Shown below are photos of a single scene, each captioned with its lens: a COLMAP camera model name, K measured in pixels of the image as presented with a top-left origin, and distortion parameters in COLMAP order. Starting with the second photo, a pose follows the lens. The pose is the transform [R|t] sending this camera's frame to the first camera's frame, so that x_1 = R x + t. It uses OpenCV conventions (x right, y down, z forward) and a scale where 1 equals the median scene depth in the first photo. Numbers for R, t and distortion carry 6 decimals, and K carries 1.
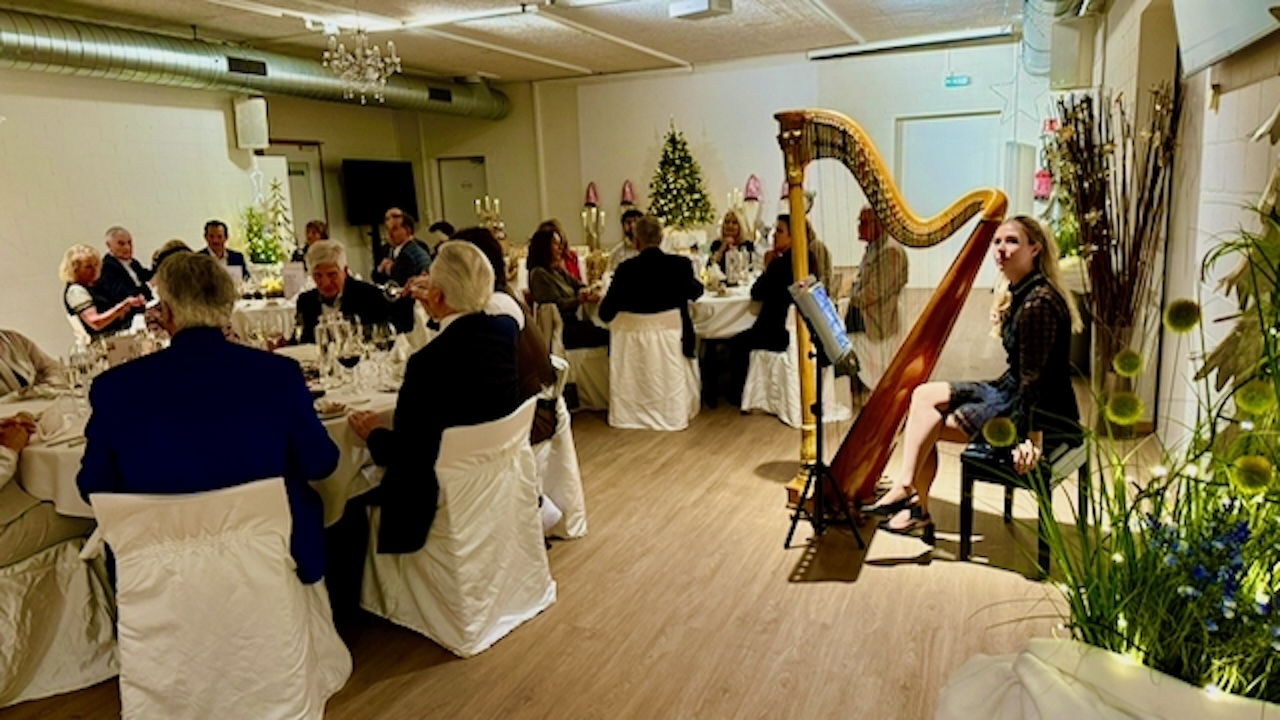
lens RADIAL K [[884.4, 0, 640.0], [0, 884.4, 360.0], [0, 0, 1]] dist [0.150407, -0.214545]
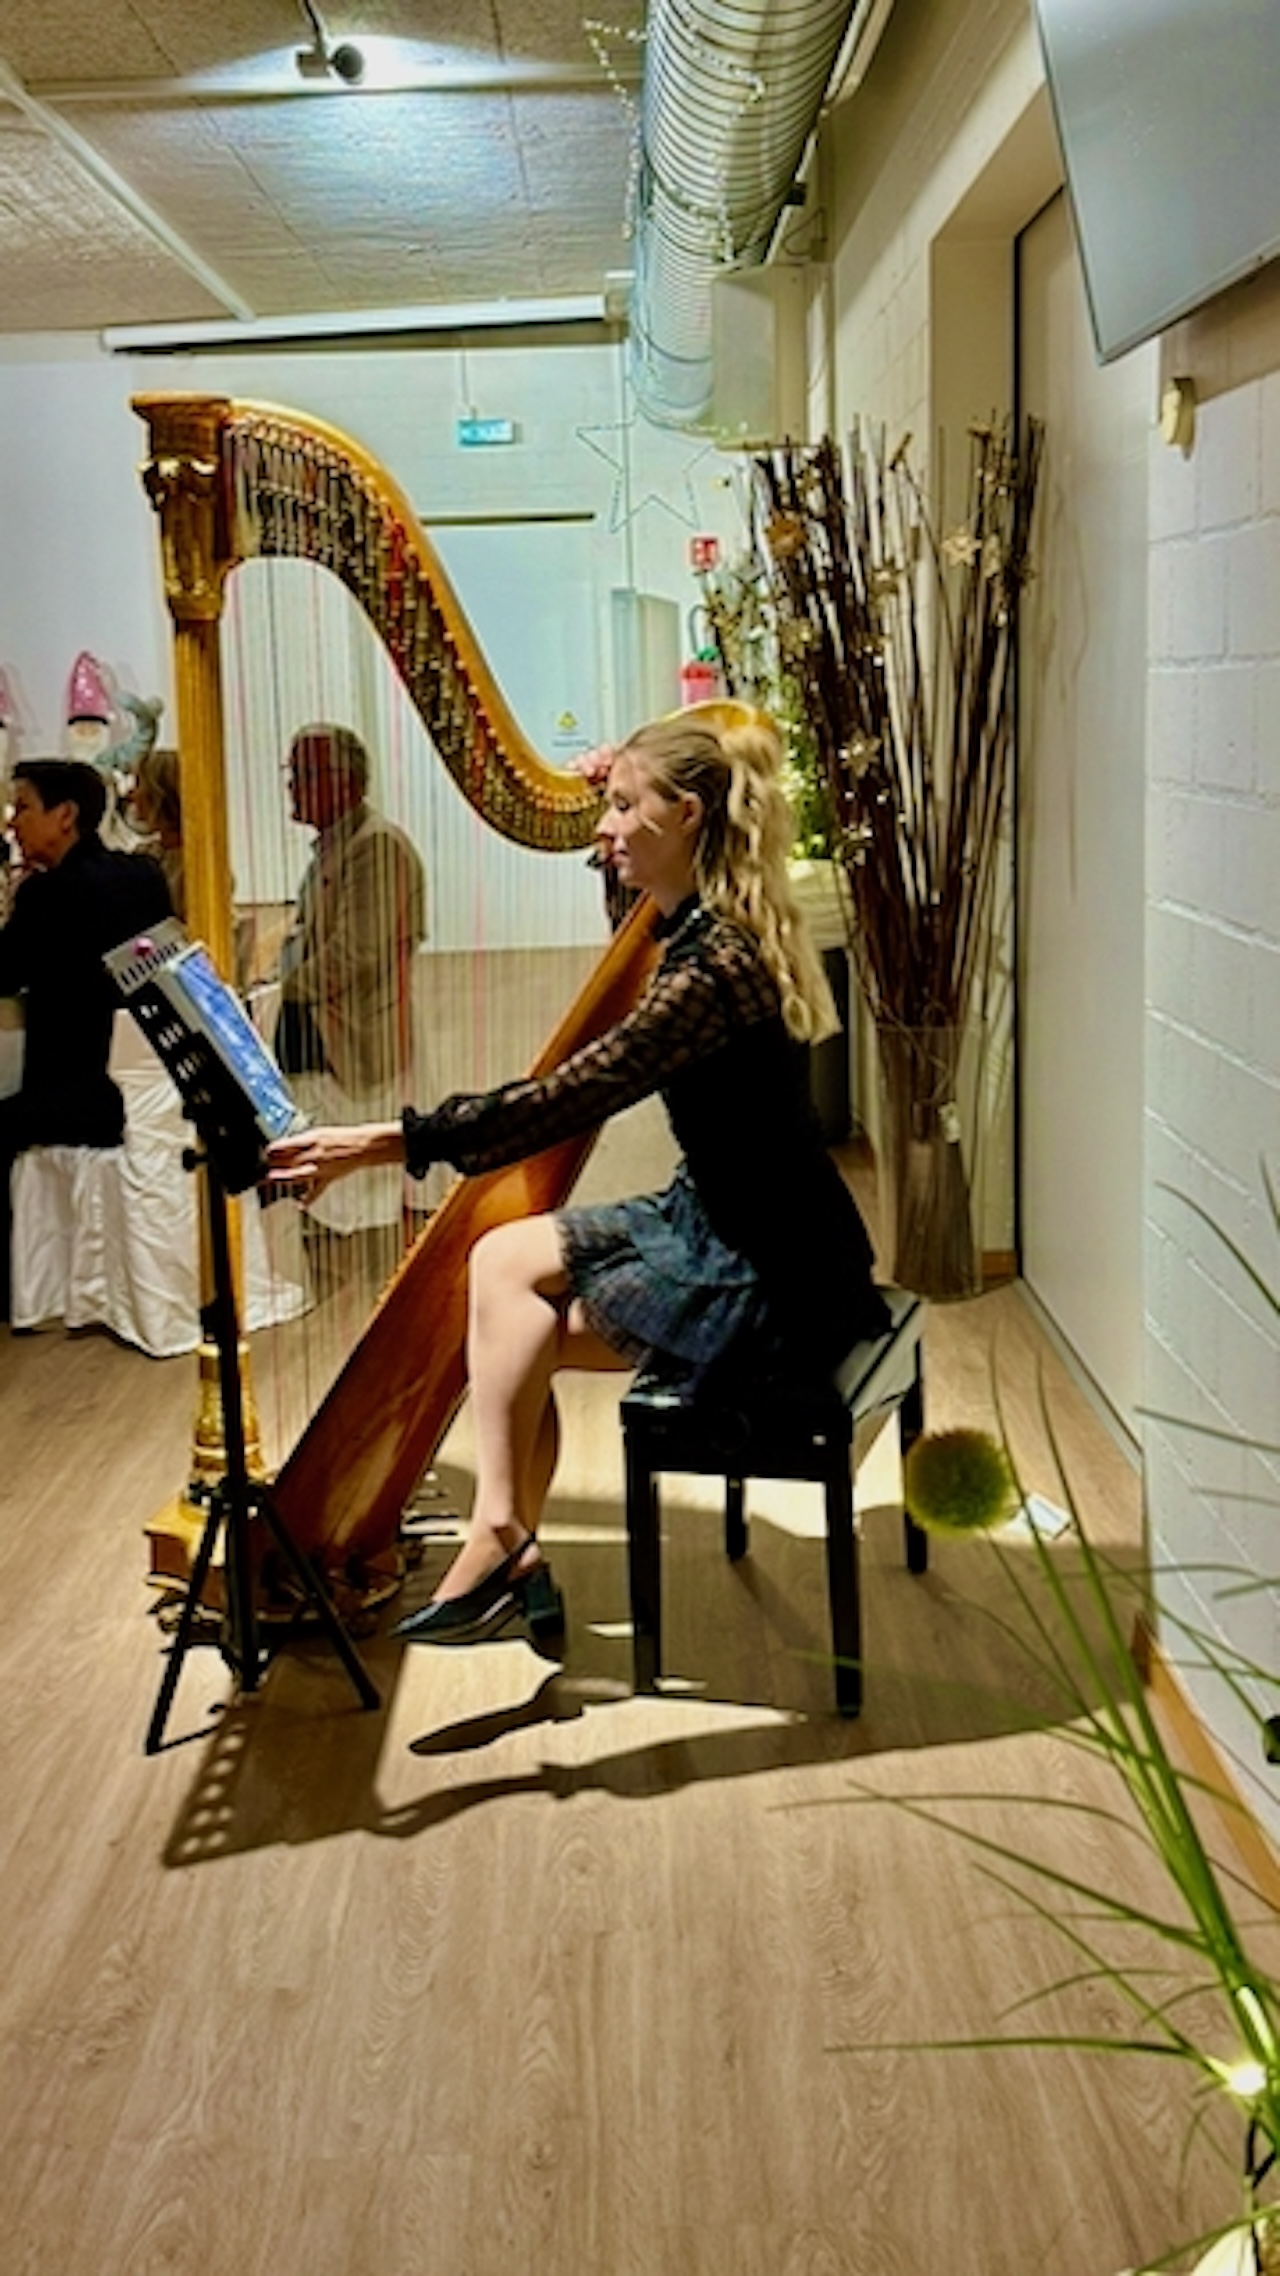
lens RADIAL K [[2222.0, 0, 640.0], [0, 2222.0, 1138.0], [0, 0, 1]] dist [0.239336, -0.543879]
pose [[0.922509, -0.072482, 0.379110, 0.022819], [0.073348, 0.997232, 0.012181, -0.008048], [-0.378943, 0.016570, 0.925272, 0.120485]]
